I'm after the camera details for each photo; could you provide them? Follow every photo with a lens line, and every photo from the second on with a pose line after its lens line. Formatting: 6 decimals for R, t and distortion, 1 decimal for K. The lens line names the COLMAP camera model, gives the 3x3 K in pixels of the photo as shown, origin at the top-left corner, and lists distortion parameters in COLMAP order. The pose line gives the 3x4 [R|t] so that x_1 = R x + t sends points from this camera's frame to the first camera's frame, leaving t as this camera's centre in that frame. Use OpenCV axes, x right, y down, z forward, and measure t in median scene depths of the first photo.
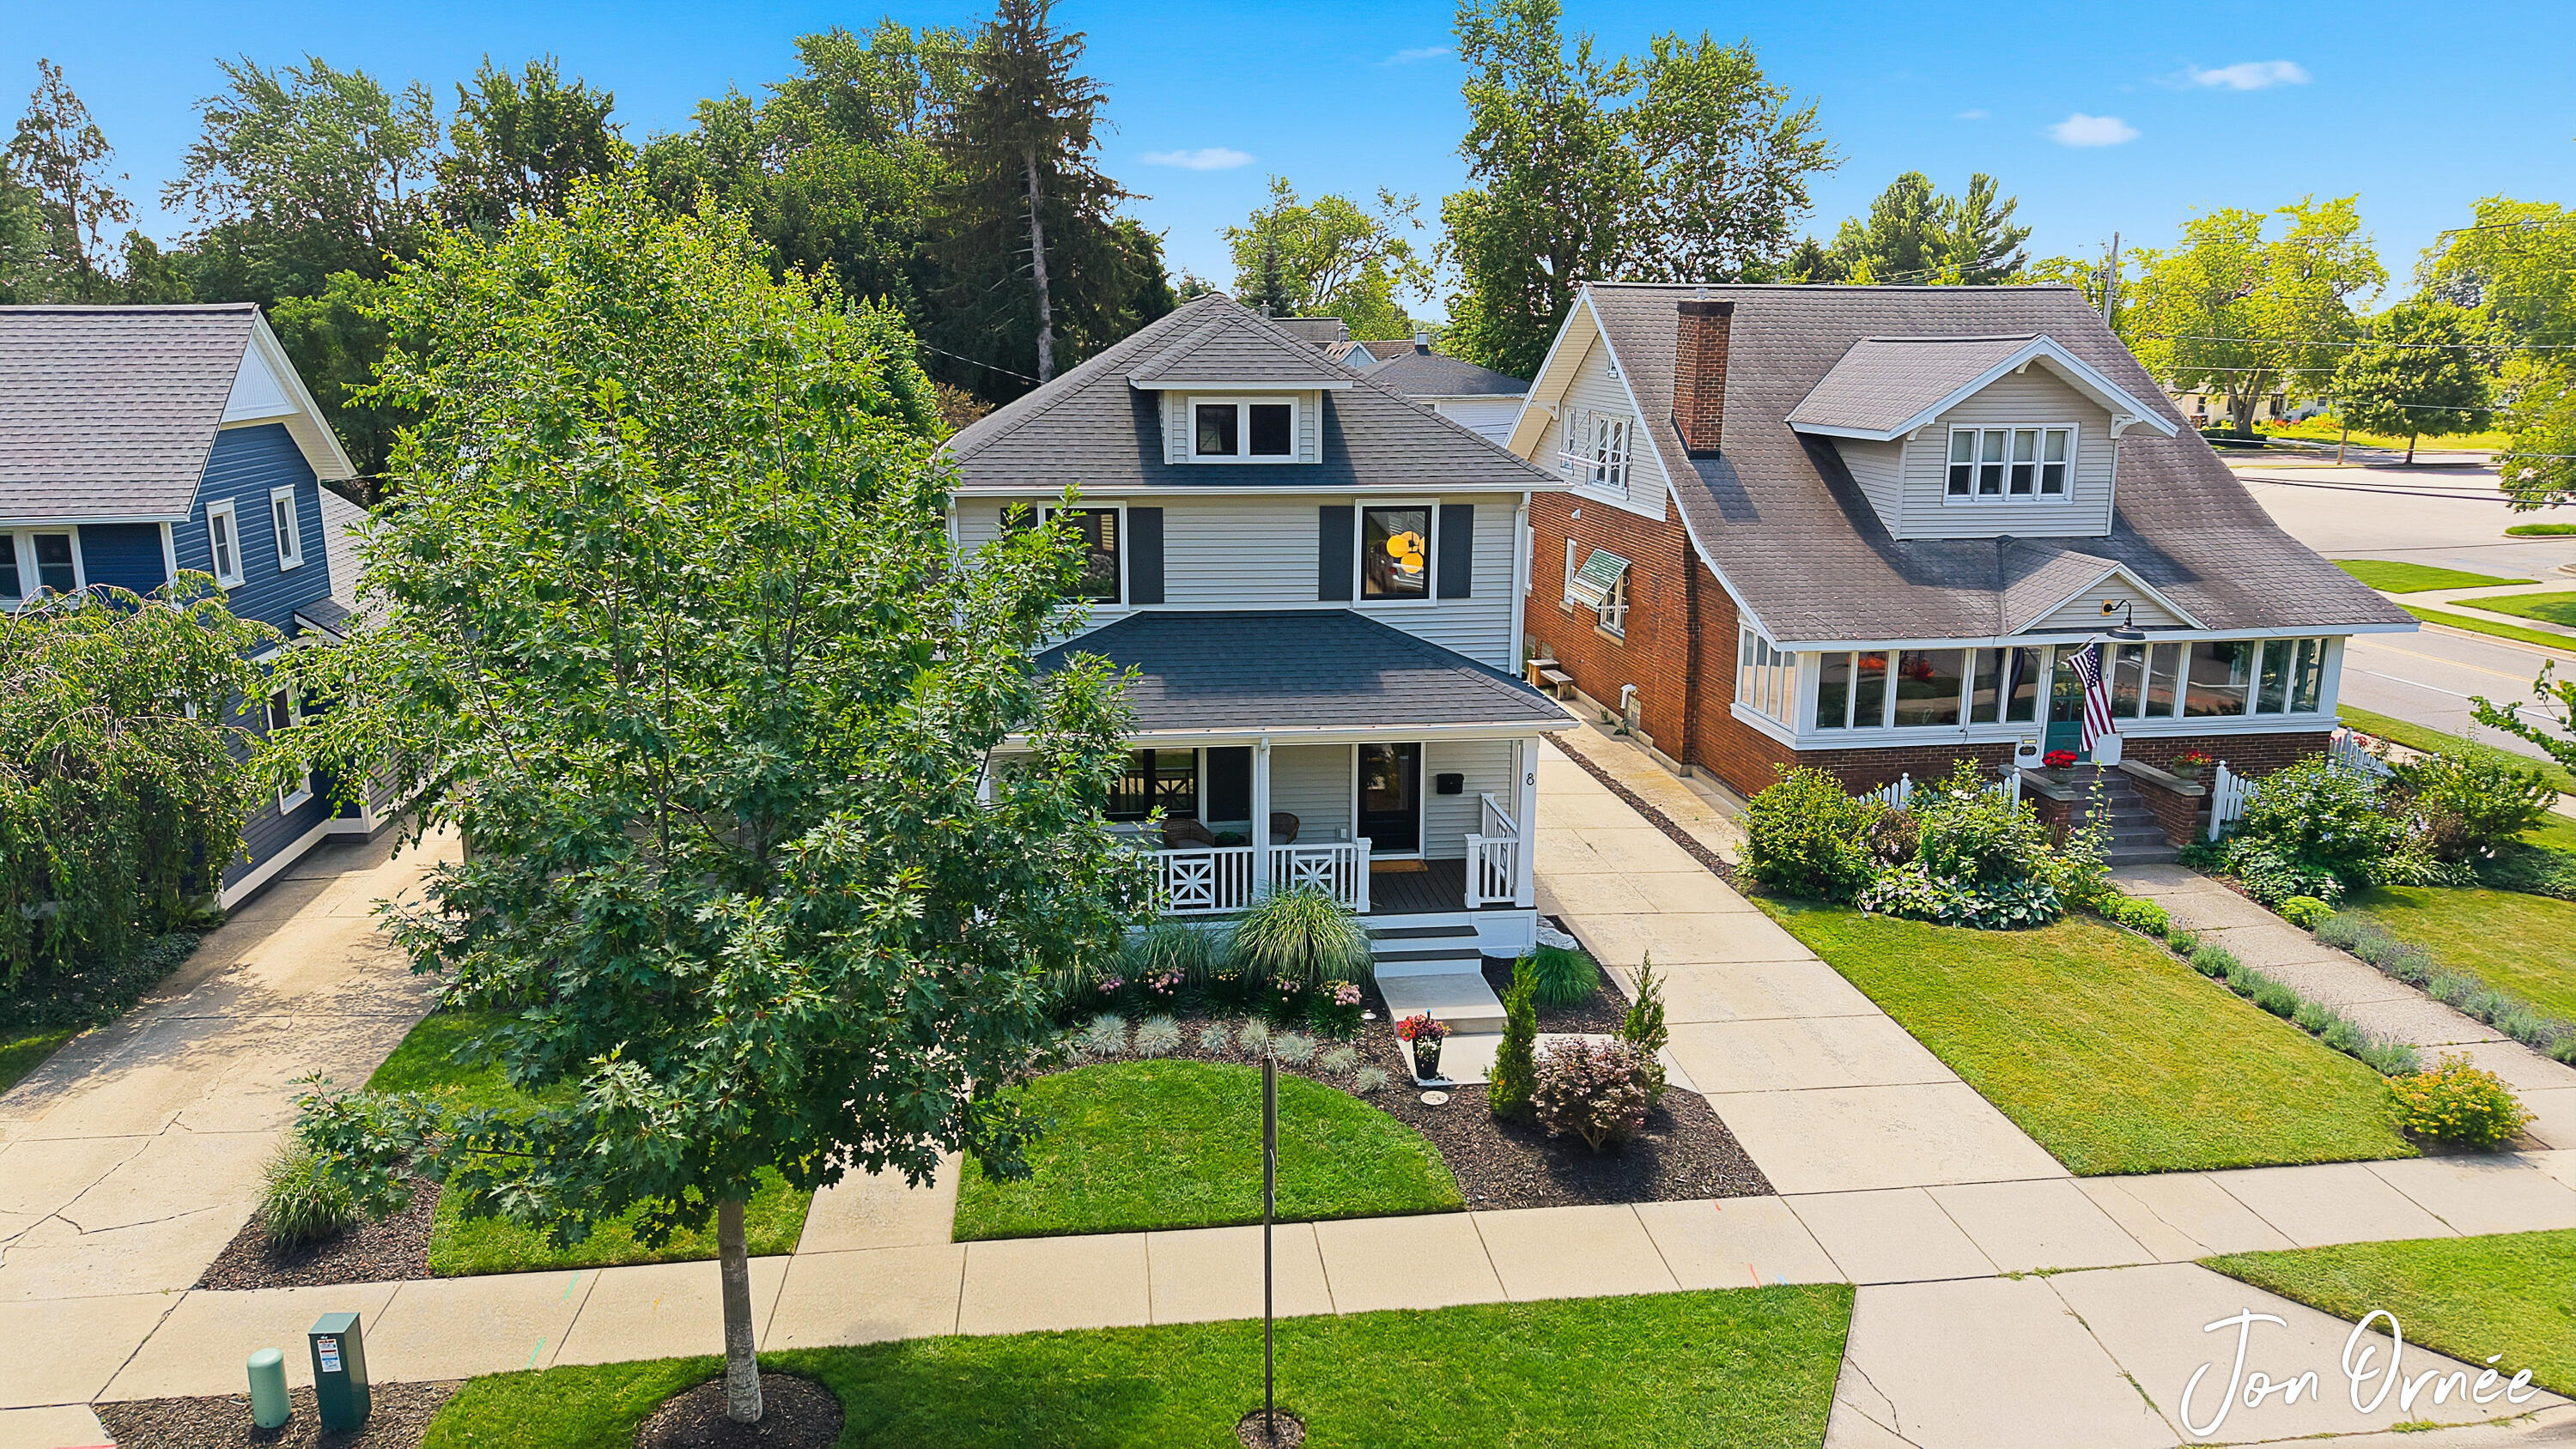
lens RADIAL K [[1724.6, 0, 1285.7], [0, 1724.6, 712.2], [0, 0, 1]] dist [0.037022, -0.033098]
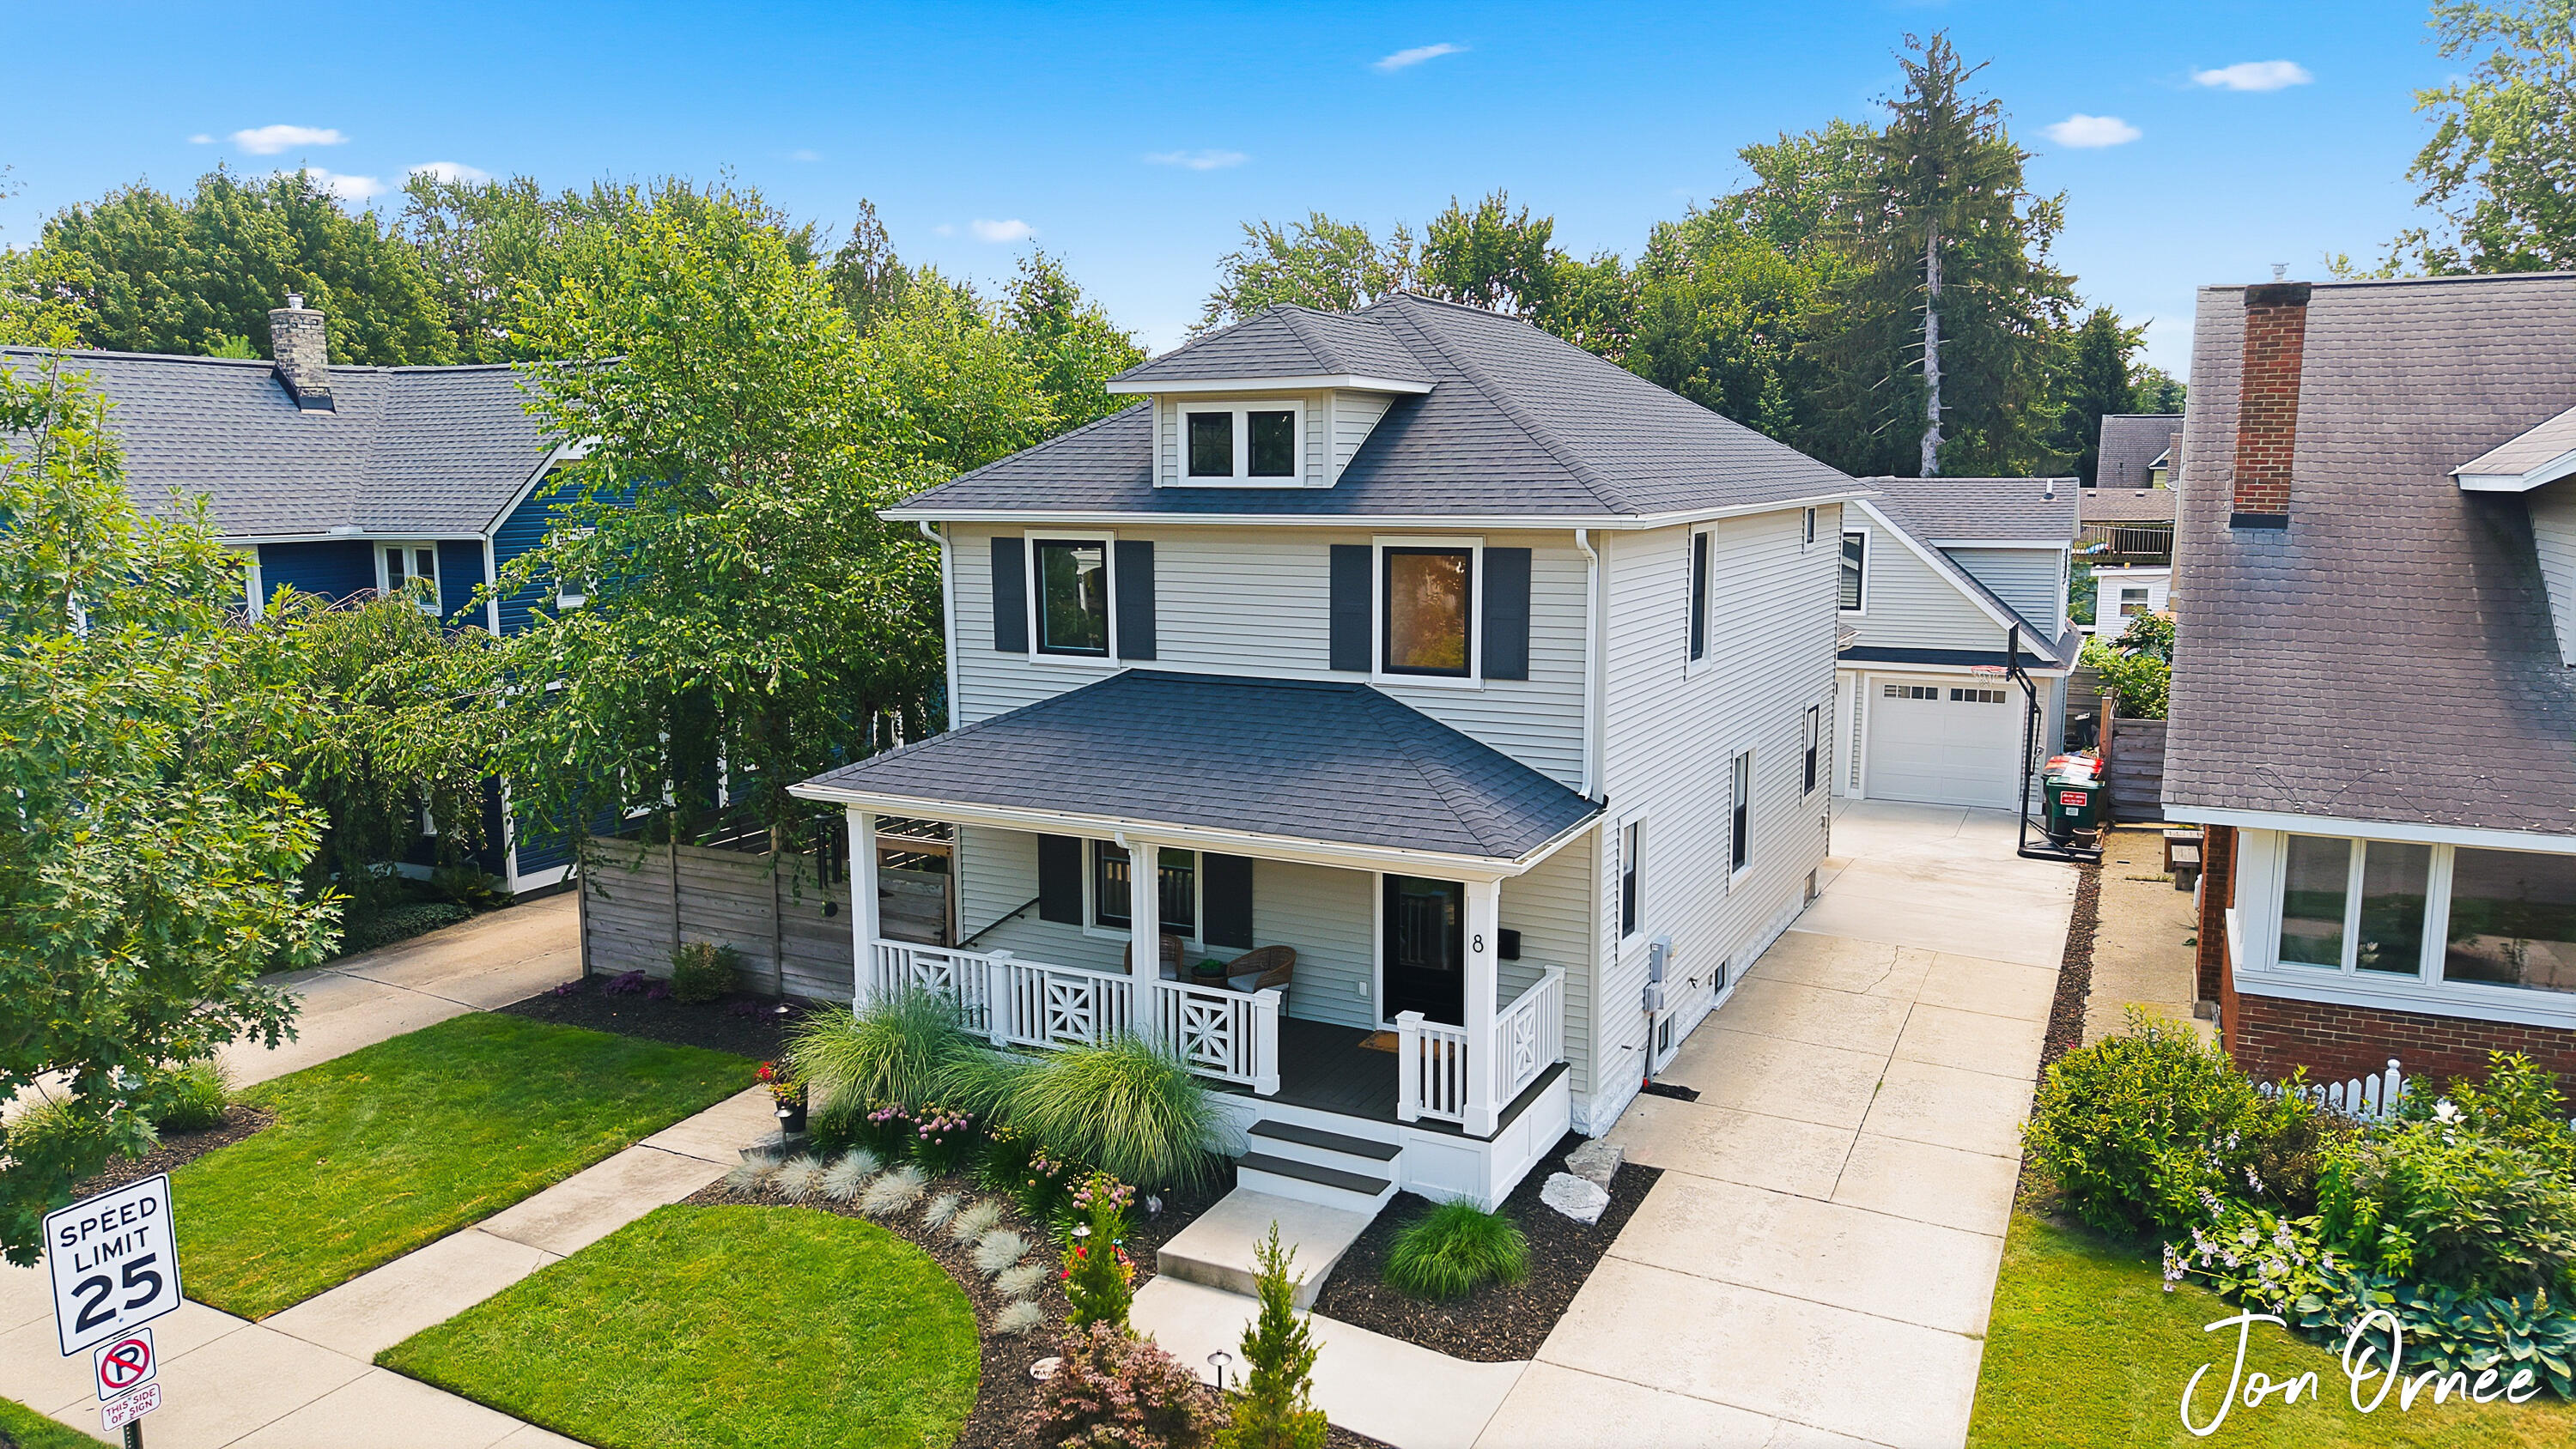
lens RADIAL K [[1724.6, 0, 1297.8], [0, 1724.6, 716.1], [0, 0, 1]] dist [0.037022, -0.033098]
pose [[0.824217, 0.075305, -0.561245, 0.387660], [-0.115705, 0.992604, -0.036737, -0.014330], [0.554327, 0.095218, 0.826834, 0.335464]]
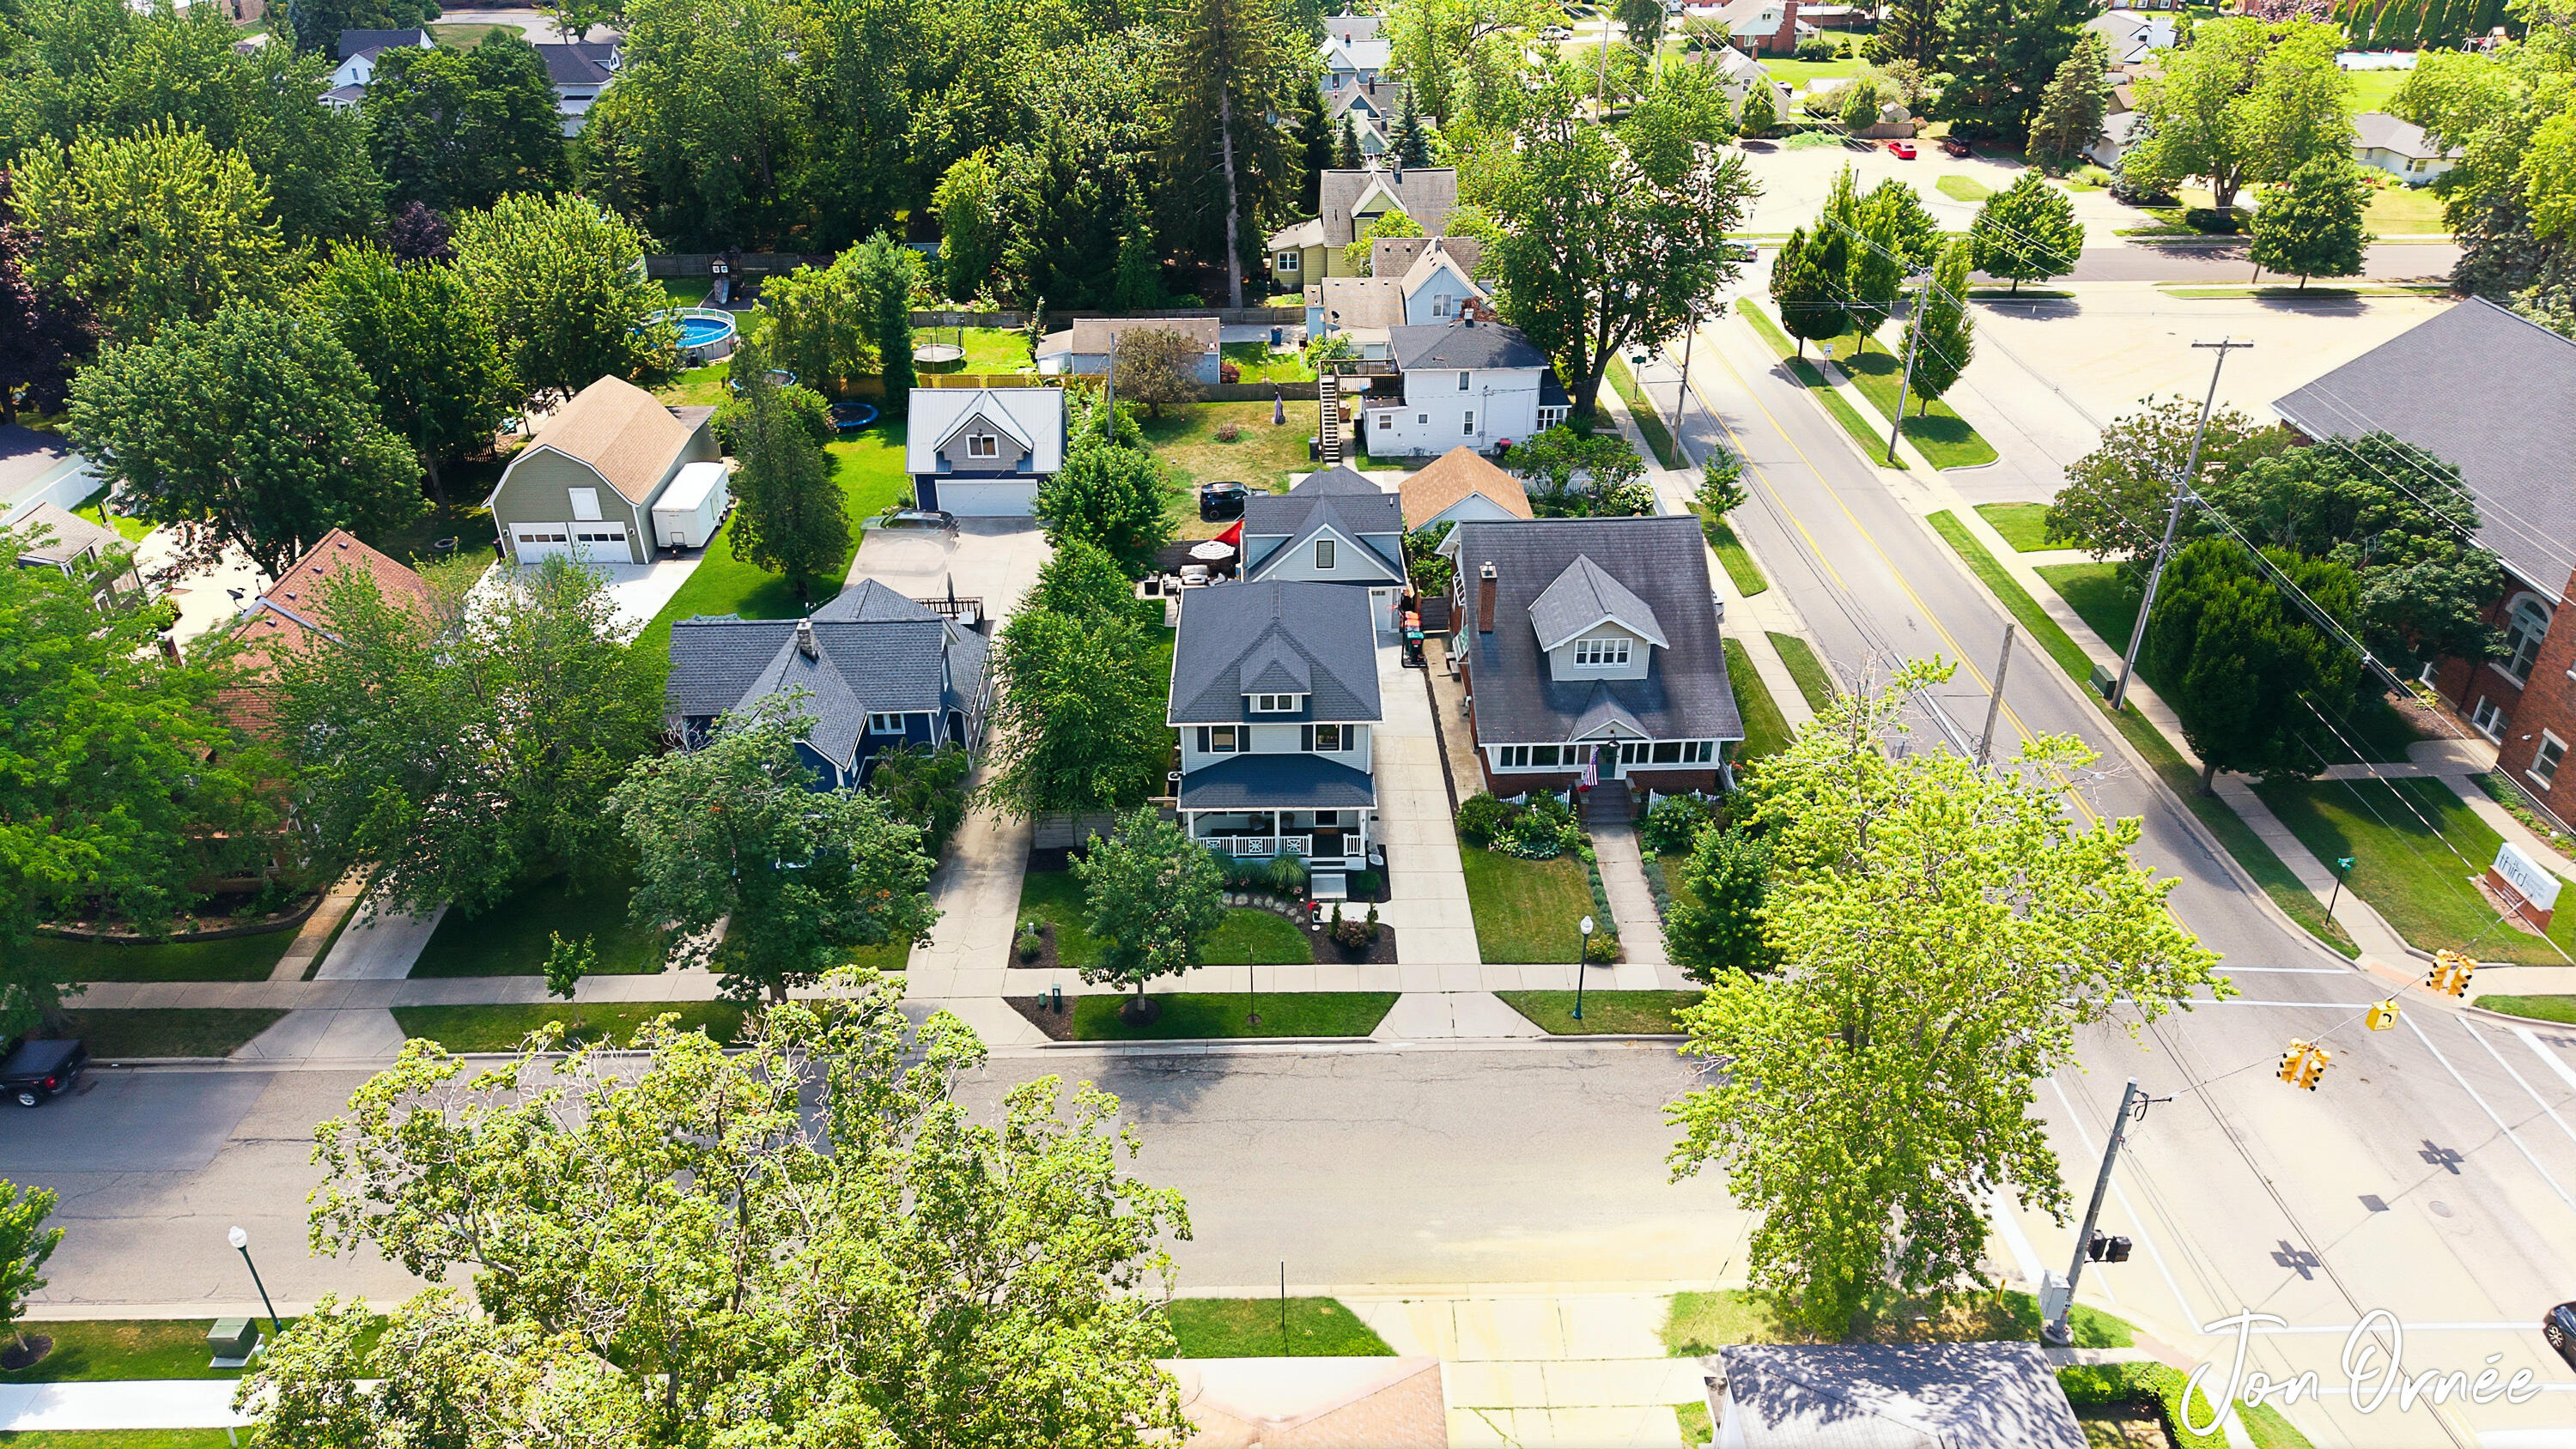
lens RADIAL K [[1724.6, 0, 1278.3], [0, 1724.6, 723.3], [0, 0, 1]] dist [0.037022, -0.033098]
pose [[0.992397, 0.052310, -0.111410, 0.280573], [-0.016448, 0.953435, 0.301150, -0.914196], [0.121975, -0.297027, 0.947046, -1.653039]]
